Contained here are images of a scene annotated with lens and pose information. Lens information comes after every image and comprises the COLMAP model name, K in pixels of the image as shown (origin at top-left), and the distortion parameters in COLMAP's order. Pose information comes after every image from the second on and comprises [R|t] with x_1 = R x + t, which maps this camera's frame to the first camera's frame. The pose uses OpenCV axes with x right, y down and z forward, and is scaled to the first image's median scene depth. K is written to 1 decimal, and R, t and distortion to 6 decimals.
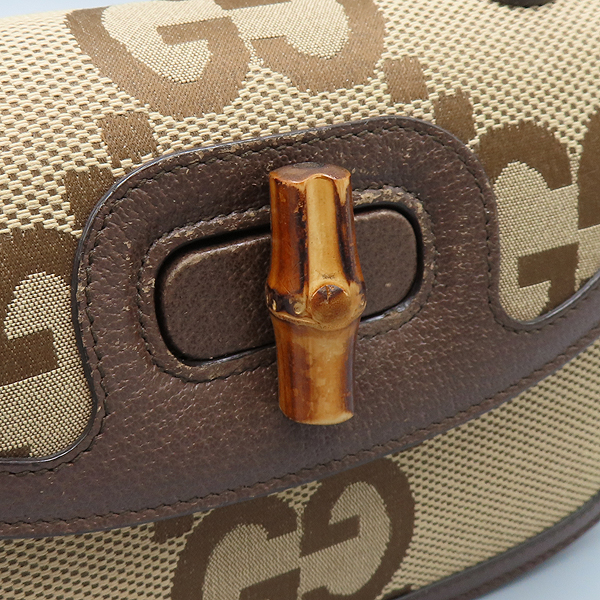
lens RADIAL K [[998.8, 0, 300.1], [0, 998.8, 273.2], [0, 0, 1]] dist [0.009274, 0.017065]
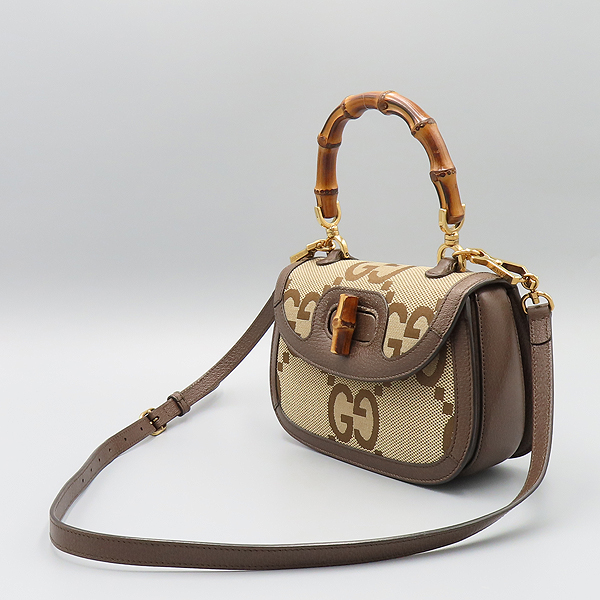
lens RADIAL K [[998.8, 0, 300.1], [0, 998.8, 273.2], [0, 0, 1]] dist [0.009274, 0.017065]
pose [[0.194212, 0.107680, -0.975032, 3.795640], [-0.461879, 0.886923, 0.005950, -0.101083], [0.865418, 0.449191, 0.221987, -0.185698]]
